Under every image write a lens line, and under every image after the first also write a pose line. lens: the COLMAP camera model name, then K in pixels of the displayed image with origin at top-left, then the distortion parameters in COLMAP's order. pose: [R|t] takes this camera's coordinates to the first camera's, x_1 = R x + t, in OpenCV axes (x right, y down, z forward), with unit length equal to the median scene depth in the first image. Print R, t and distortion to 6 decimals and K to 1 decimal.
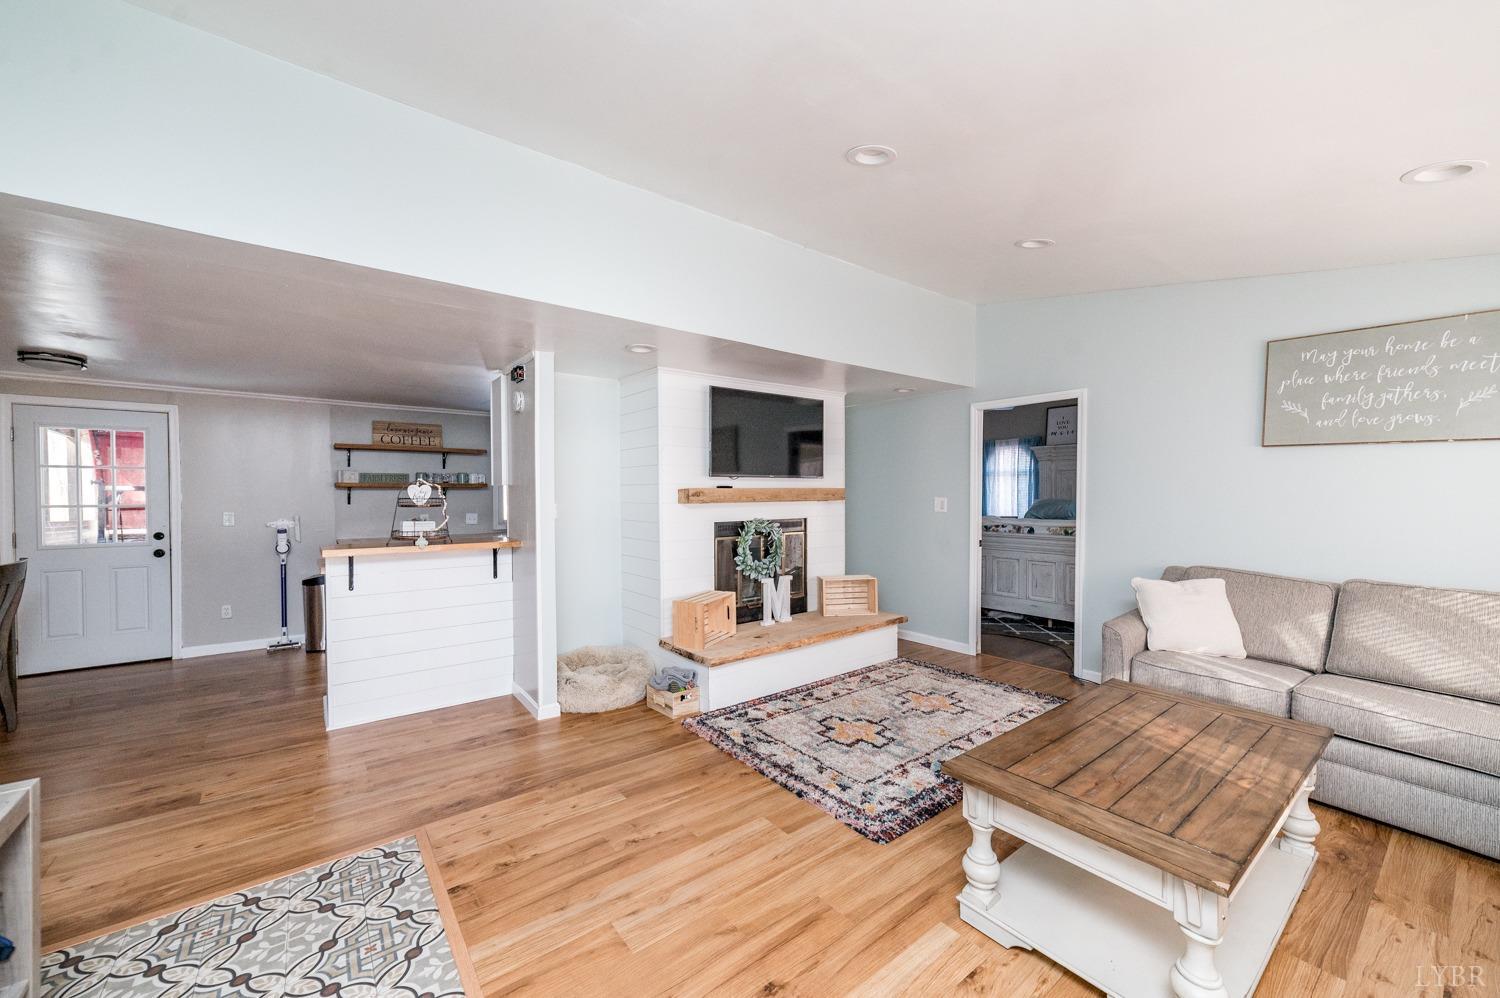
lens RADIAL K [[577.7, 0, 750.0], [0, 577.7, 499.0], [0, 0, 1]] dist [-0.000310, -0.000004]
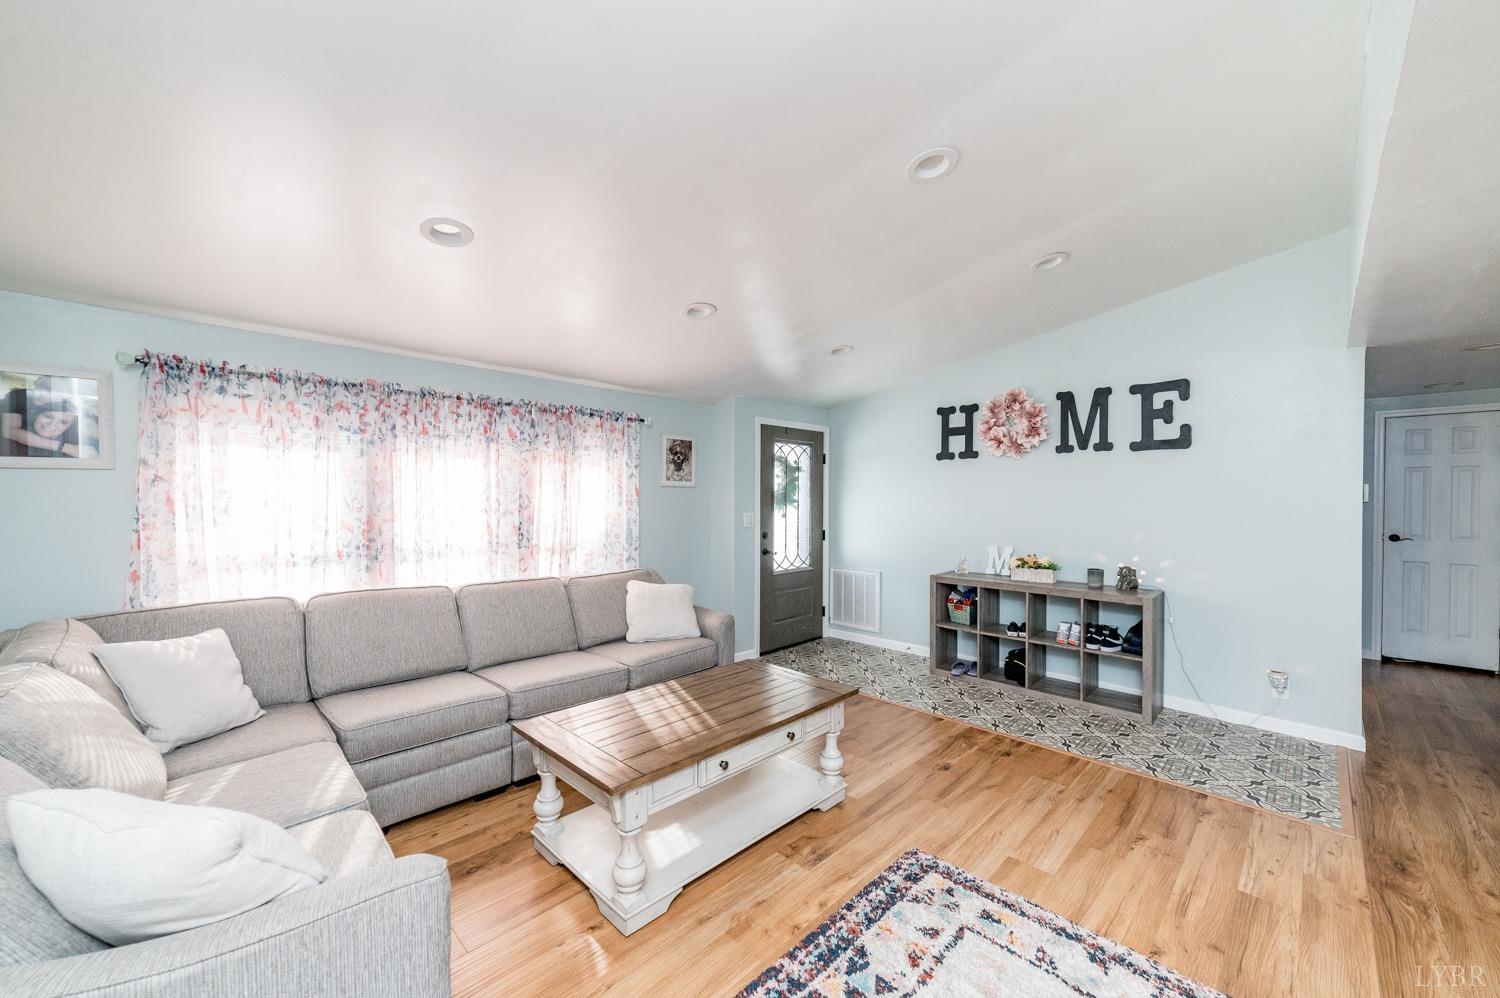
lens RADIAL K [[577.7, 0, 750.0], [0, 577.7, 499.0], [0, 0, 1]] dist [-0.000310, -0.000004]
pose [[-0.991073, 0.002824, -0.133289, 0.587719], [0.000346, 0.999827, 0.018614, -0.039695], [0.133319, 0.018402, -0.990902, 1.773897]]
